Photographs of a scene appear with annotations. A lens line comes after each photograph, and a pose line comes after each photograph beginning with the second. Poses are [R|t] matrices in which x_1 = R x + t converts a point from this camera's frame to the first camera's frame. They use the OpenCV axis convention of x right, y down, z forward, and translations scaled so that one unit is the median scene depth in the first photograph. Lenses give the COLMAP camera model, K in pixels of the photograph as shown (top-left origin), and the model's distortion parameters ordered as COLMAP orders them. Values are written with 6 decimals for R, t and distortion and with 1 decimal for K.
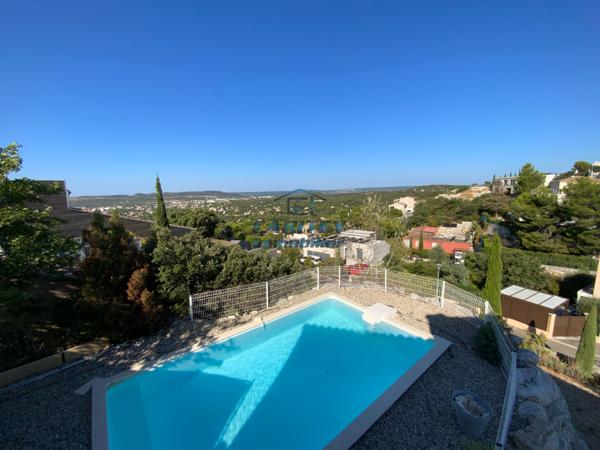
lens RADIAL K [[239.4, 0, 301.9], [0, 239.4, 227.4], [0, 0, 1]] dist [-0.000578, -0.007935]
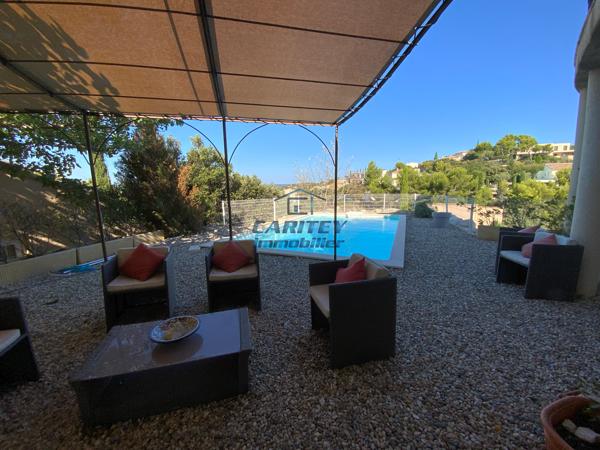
lens RADIAL K [[239.4, 0, 298.6], [0, 239.4, 225.9], [0, 0, 1]] dist [-0.000578, -0.007935]
pose [[0.882671, -0.067026, 0.465187, -0.094108], [0.067034, 0.997613, 0.016546, 0.055660], [-0.465186, 0.016579, 0.885058, -0.015044]]
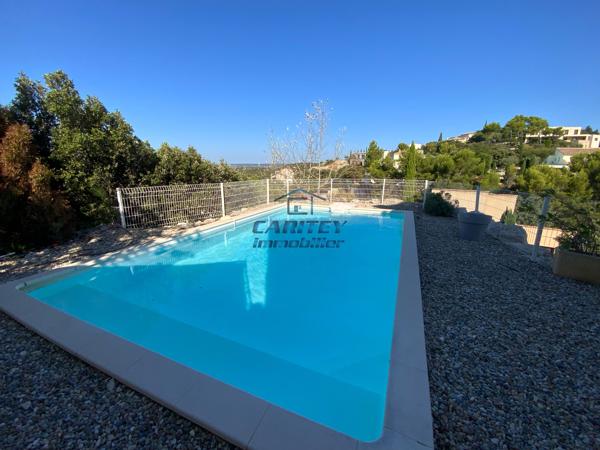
lens RADIAL K [[239.4, 0, 301.0], [0, 239.4, 226.6], [0, 0, 1]] dist [-0.000578, -0.007935]
pose [[0.877844, -0.089417, 0.470525, -0.047768], [0.047651, 0.993849, 0.099965, 0.048282], [-0.476570, -0.065333, 0.876706, 0.026068]]
